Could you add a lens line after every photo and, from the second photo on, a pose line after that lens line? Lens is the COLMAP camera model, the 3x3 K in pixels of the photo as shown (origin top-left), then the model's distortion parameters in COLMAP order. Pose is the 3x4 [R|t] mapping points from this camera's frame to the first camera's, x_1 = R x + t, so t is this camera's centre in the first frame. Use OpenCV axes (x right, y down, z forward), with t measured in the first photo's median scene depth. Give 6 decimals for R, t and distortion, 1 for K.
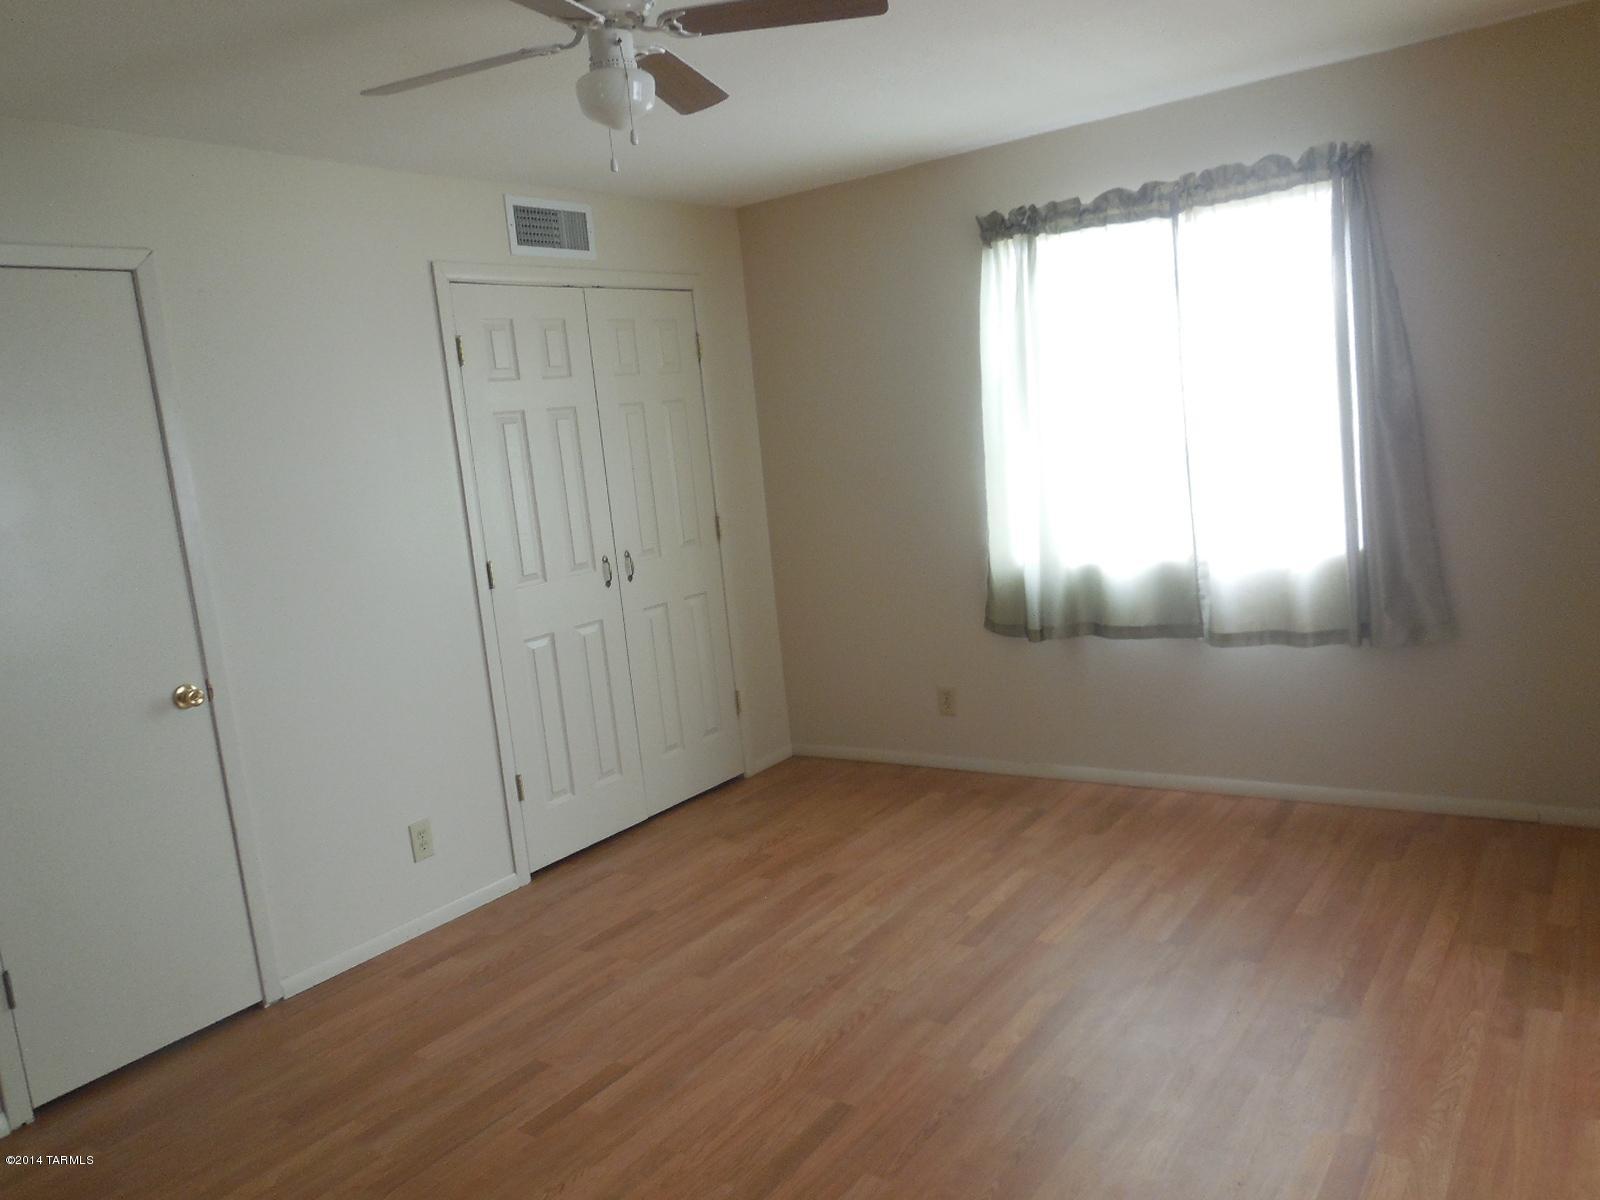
lens RADIAL K [[1208.7, 0, 796.0], [0, 1208.7, 607.0], [0, 0, 1]] dist [-0.008348, 0.004875]
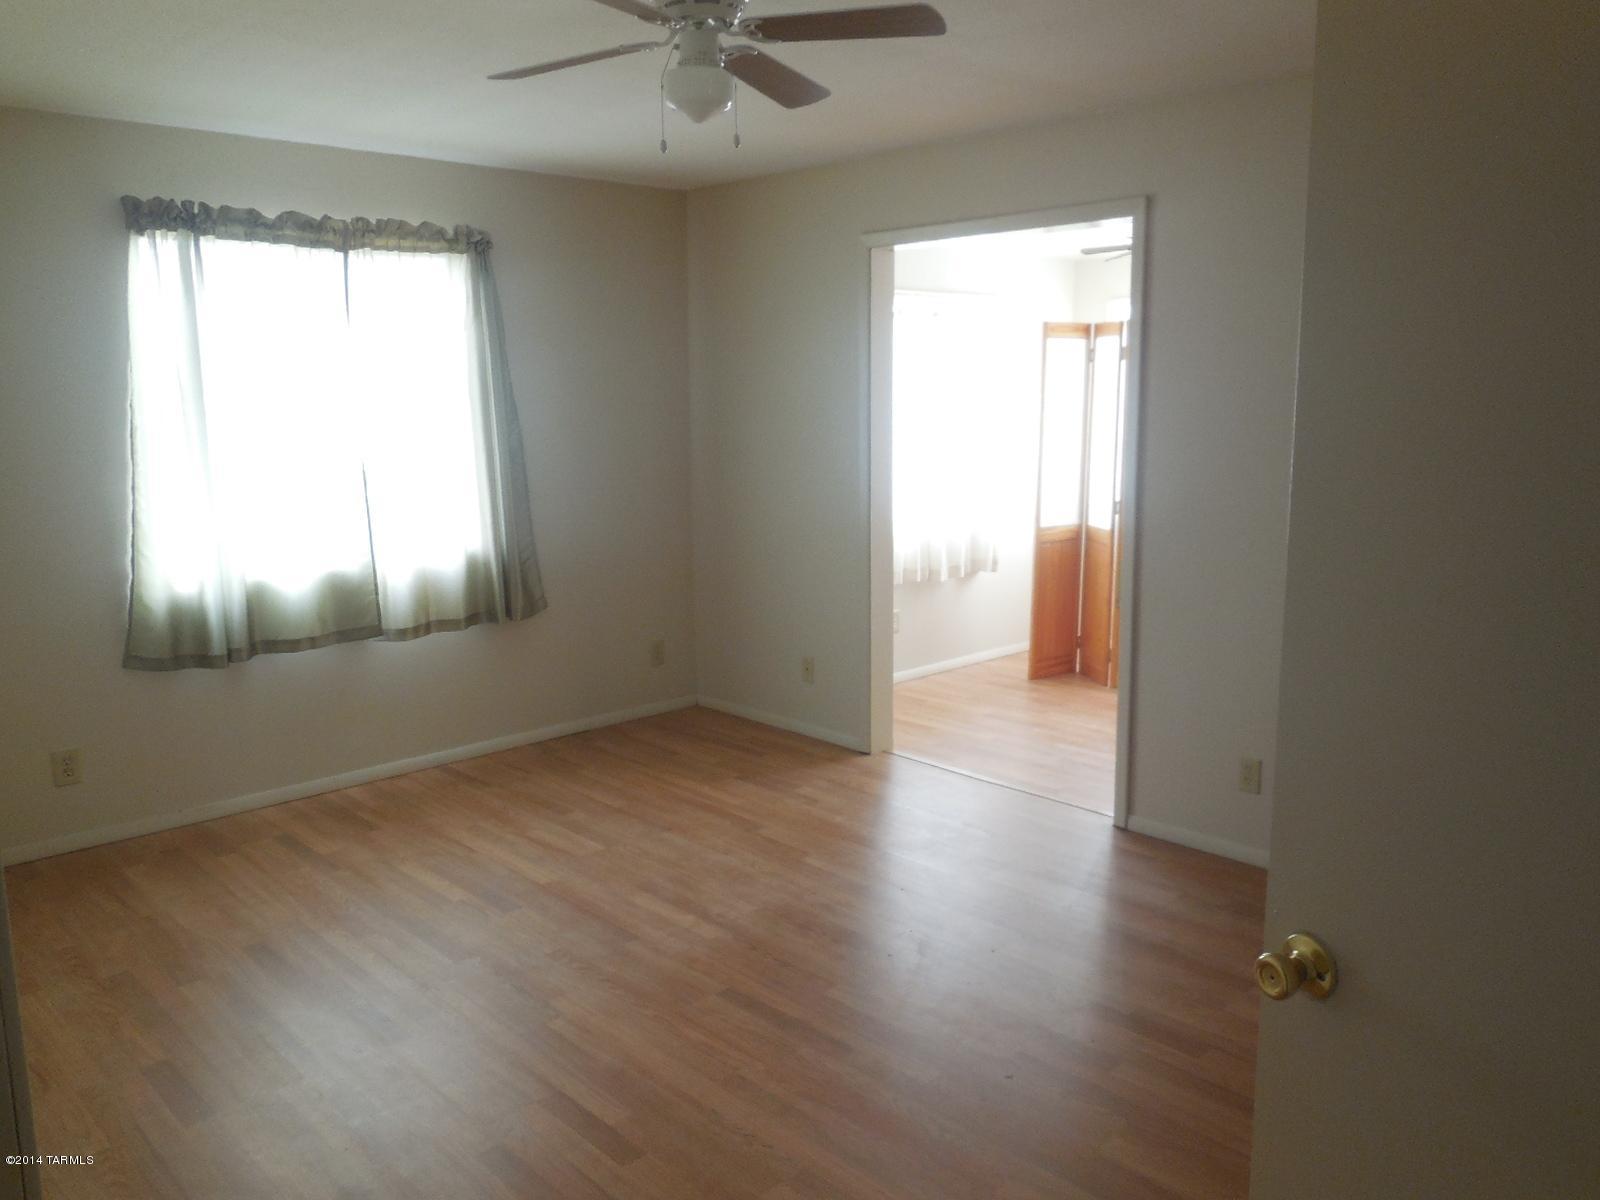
lens RADIAL K [[1208.7, 0, 795.7], [0, 1208.7, 595.9], [0, 0, 1]] dist [-0.008348, 0.004875]
pose [[0.199006, -0.065763, 0.977789, -0.673628], [0.137059, 0.989808, 0.038676, -0.001369], [-0.970367, 0.126318, 0.205991, 0.405590]]
